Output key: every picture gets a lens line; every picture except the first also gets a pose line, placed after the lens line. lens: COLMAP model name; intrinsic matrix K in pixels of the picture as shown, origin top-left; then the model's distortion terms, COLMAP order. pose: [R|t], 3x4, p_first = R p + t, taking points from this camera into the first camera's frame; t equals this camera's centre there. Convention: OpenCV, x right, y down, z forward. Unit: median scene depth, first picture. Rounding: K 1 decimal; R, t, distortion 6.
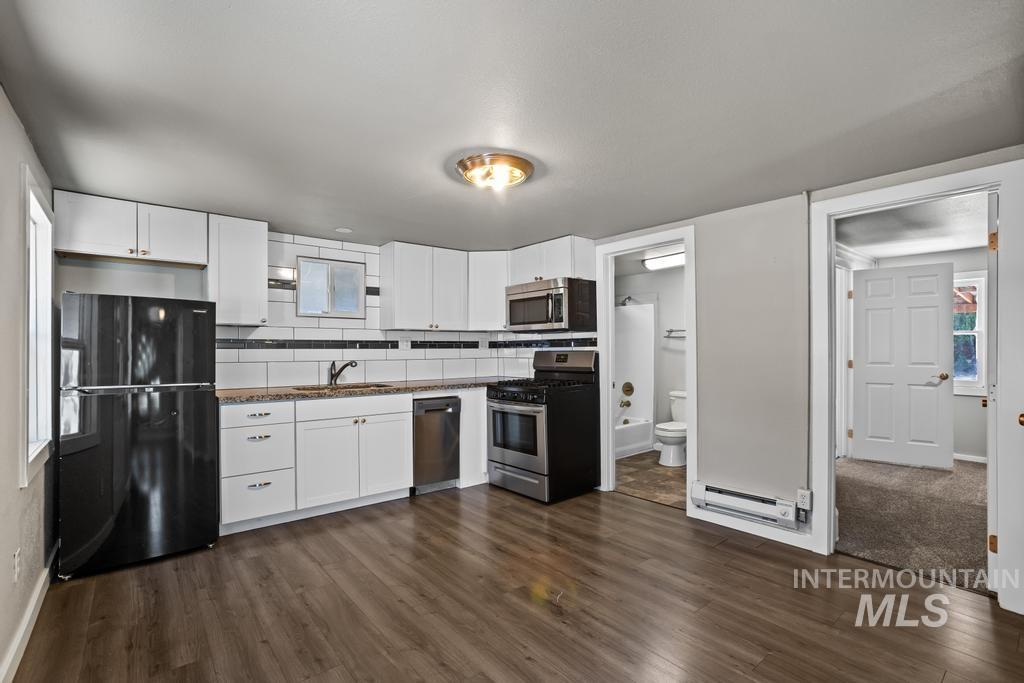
lens RADIAL K [[462.2, 0, 506.0], [0, 462.2, 349.8], [0, 0, 1]] dist [-0.023306, 0.004403]
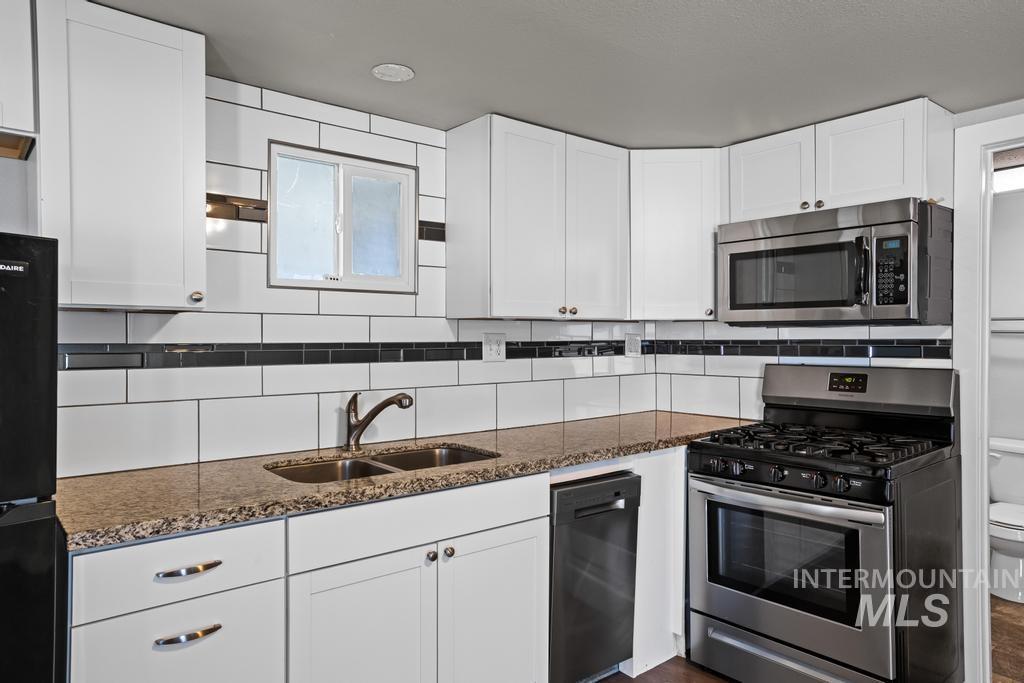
lens RADIAL K [[667.8, 0, 523.1], [0, 667.8, 337.0], [0, 0, 1]] dist [0.006488, 0.002199]
pose [[0.999754, 0.003261, 0.021944, -0.233811], [-0.003213, 0.999992, -0.002202, -0.026260], [-0.021951, 0.002130, 0.999757, 0.384630]]
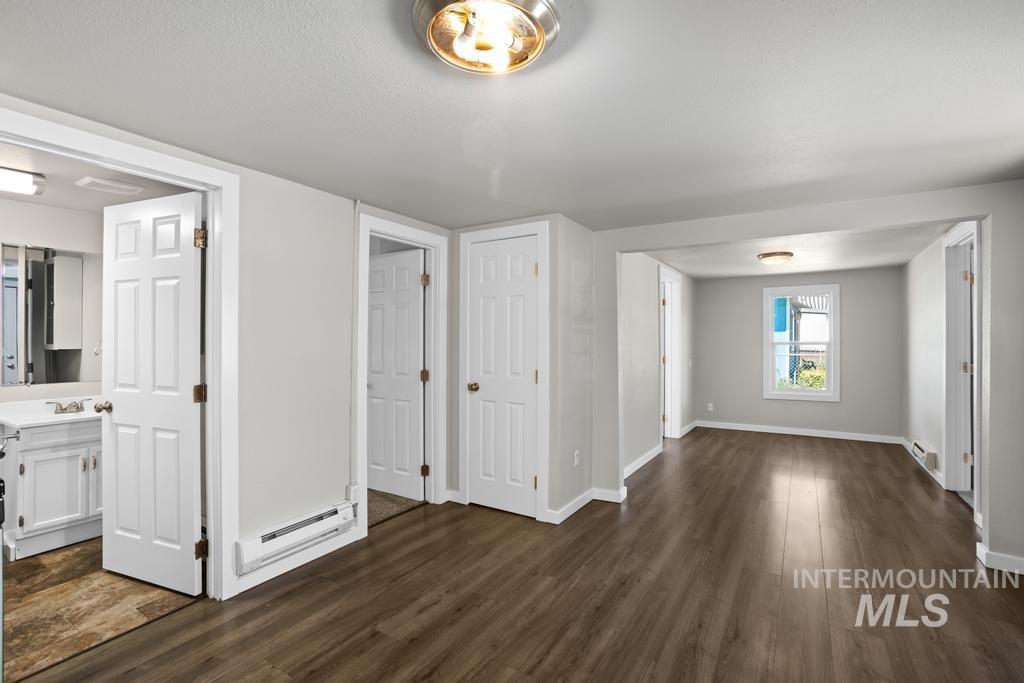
lens RADIAL K [[462.2, 0, 531.7], [0, 462.2, 338.8], [0, 0, 1]] dist [-0.023306, 0.004403]
pose [[-0.341011, 0.012114, 0.939981, -0.330331], [0.004784, 0.999926, -0.011152, -0.008567], [-0.940047, 0.000694, -0.341044, 0.696319]]
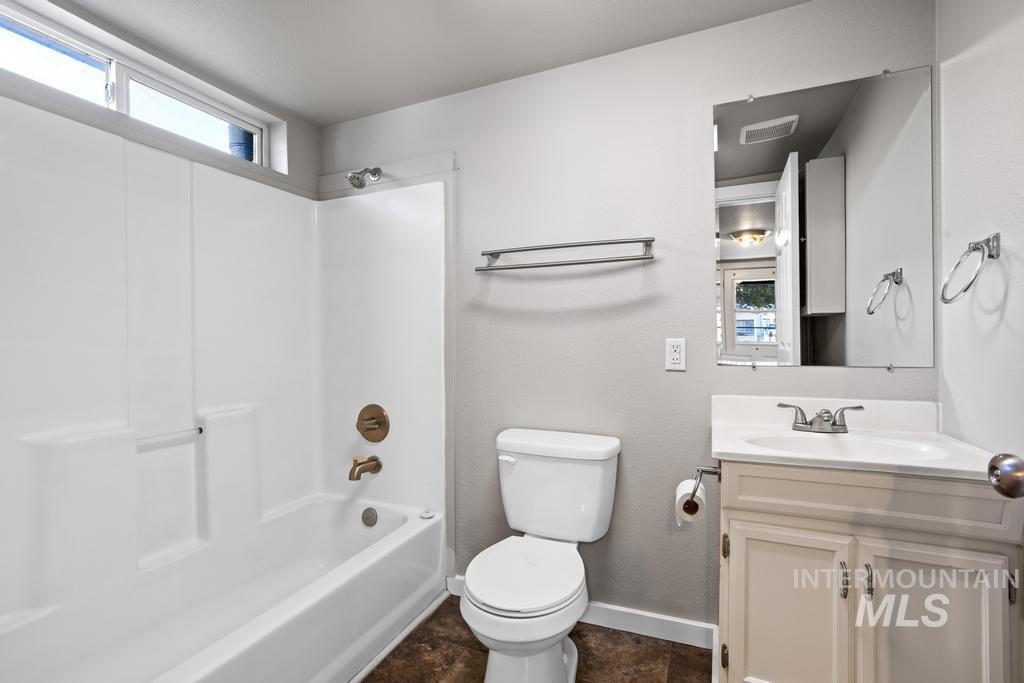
lens RADIAL K [[462.2, 0, 490.9], [0, 462.2, 327.4], [0, 0, 1]] dist [-0.023306, 0.004403]
pose [[0.894864, 0.000986, 0.446338, 0.282846], [0.008910, 0.999759, -0.020071, 0.027017], [-0.446251, 0.021938, 0.894639, 0.968409]]
